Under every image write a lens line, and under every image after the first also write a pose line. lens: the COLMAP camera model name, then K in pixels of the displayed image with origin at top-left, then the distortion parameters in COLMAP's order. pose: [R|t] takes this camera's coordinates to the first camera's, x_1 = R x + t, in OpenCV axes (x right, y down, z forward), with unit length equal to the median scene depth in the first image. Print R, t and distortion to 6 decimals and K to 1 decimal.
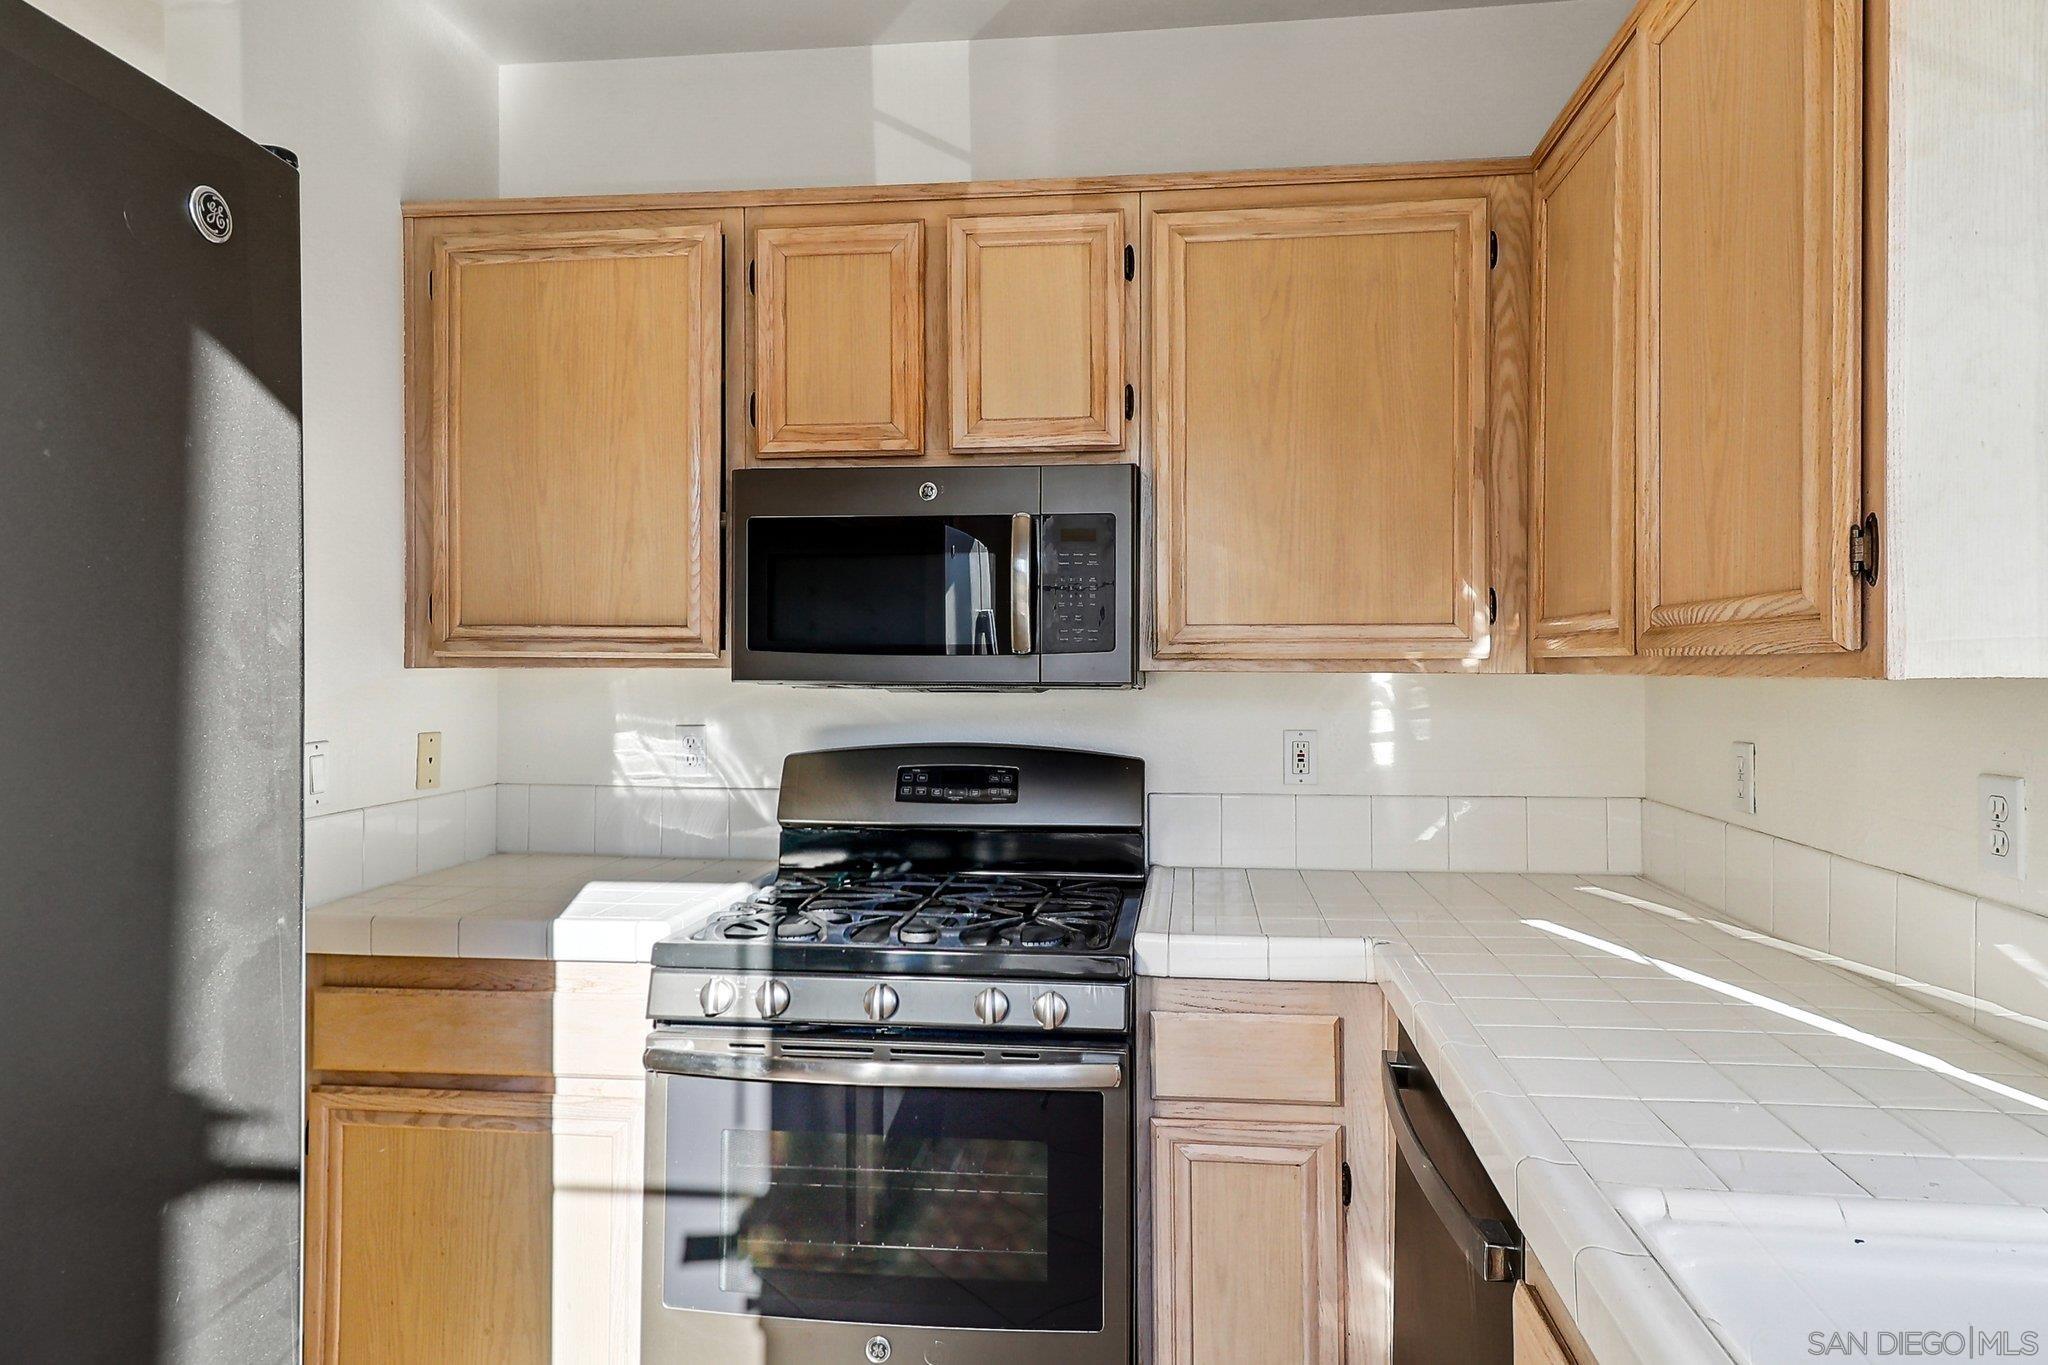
lens RADIAL K [[1082.5, 0, 1024.5], [0, 1082.5, 652.9], [0, 0, 1]] dist [-0.001238, -0.000413]
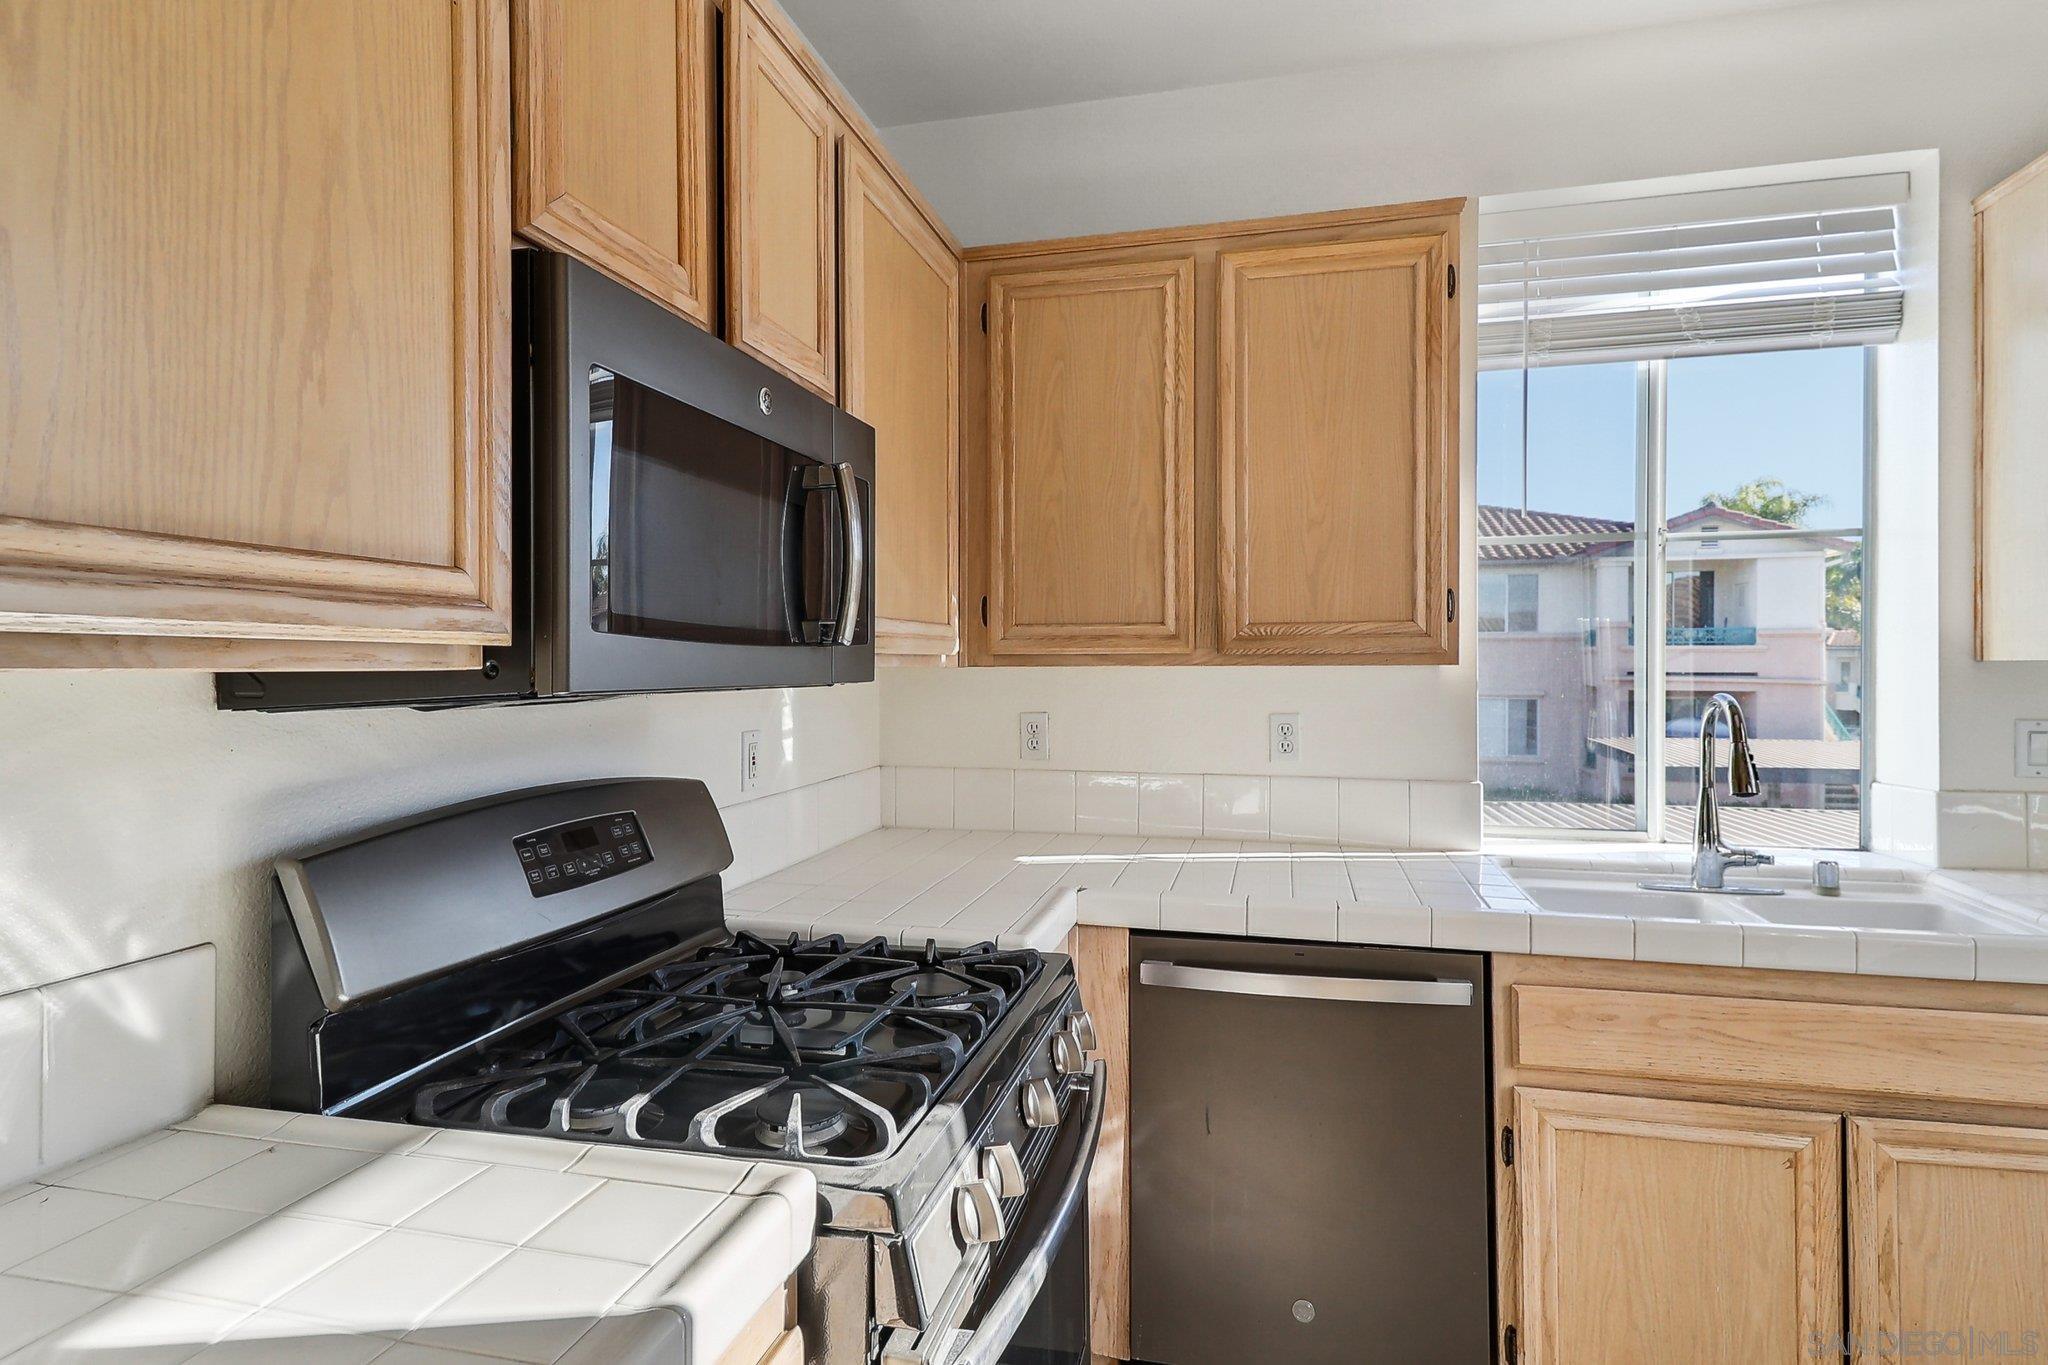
lens RADIAL K [[1082.5, 0, 1024.5], [0, 1082.5, 652.9], [0, 0, 1]] dist [-0.001238, -0.000413]
pose [[0.136249, 0.008172, 0.990641, -0.659843], [-0.004370, 0.999961, -0.007648, 0.010258], [-0.990665, -0.003287, 0.136279, 0.667494]]
